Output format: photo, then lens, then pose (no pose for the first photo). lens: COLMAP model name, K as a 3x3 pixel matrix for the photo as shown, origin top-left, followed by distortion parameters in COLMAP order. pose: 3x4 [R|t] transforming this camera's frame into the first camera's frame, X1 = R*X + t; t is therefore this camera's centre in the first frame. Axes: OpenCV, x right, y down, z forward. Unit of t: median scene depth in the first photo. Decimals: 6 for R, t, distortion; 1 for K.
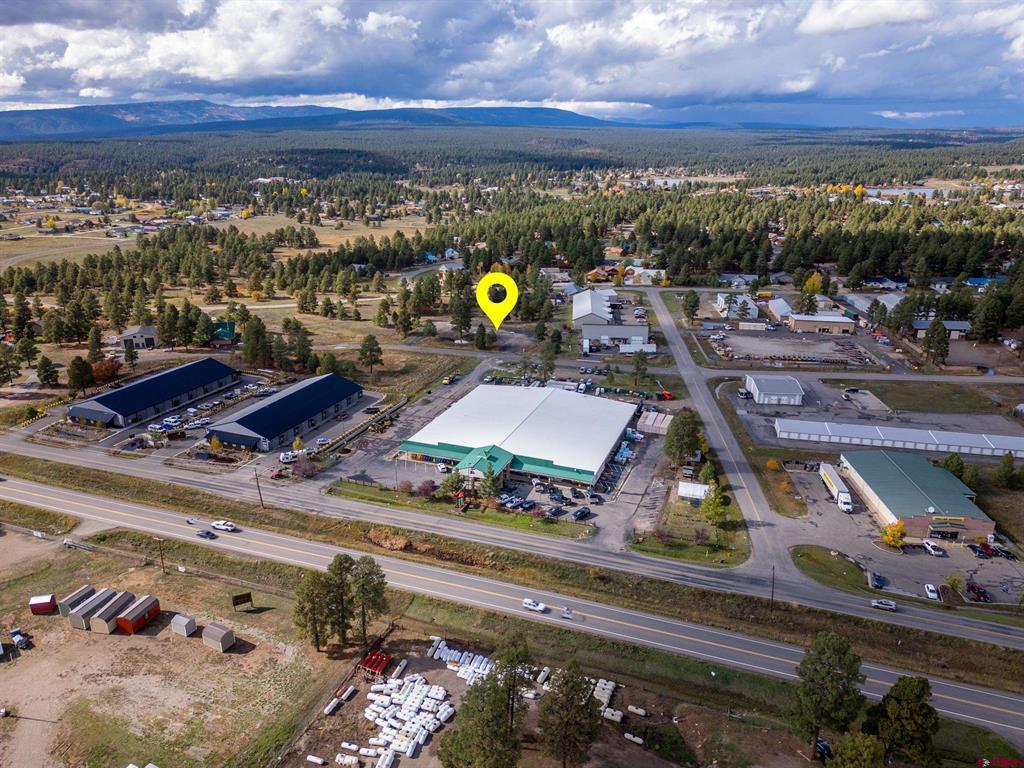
lens RADIAL K [[717.9, 0, 514.9], [0, 717.9, 381.6], [0, 0, 1]] dist [0.080804, -0.072738]
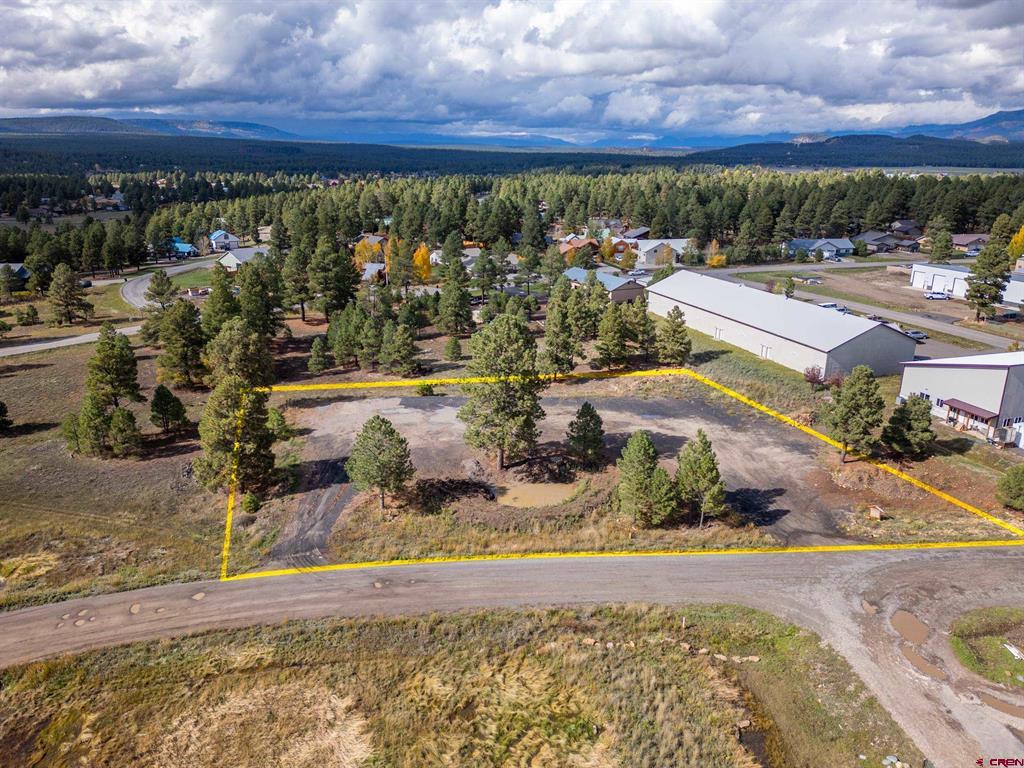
lens RADIAL K [[717.9, 0, 514.9], [0, 717.9, 381.6], [0, 0, 1]] dist [0.080804, -0.072738]
pose [[0.928119, -0.110939, 0.355370, -0.172001], [0.120328, 0.992725, -0.004352, -0.099554], [-0.352302, 0.046800, 0.934716, 0.862409]]
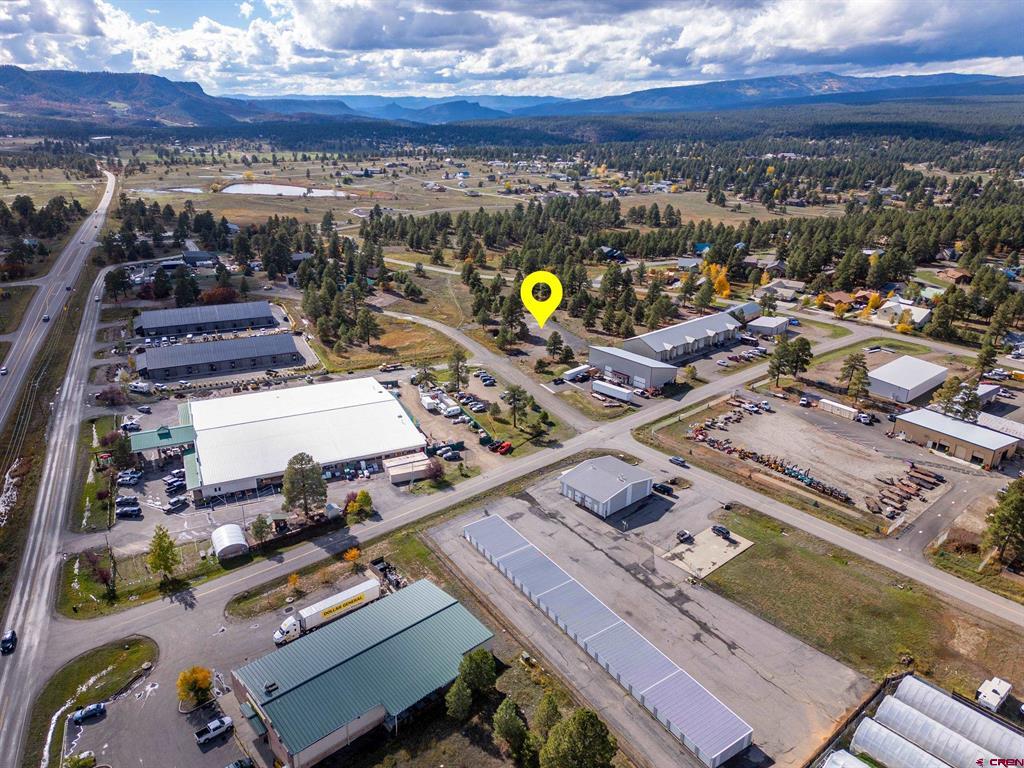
lens RADIAL K [[717.9, 0, 514.9], [0, 717.9, 381.6], [0, 0, 1]] dist [0.080804, -0.072738]
pose [[0.719787, 0.250216, -0.647532, 0.610780], [-0.228865, 0.966165, 0.118937, -0.126521], [0.655383, 0.062588, 0.752699, 0.347944]]
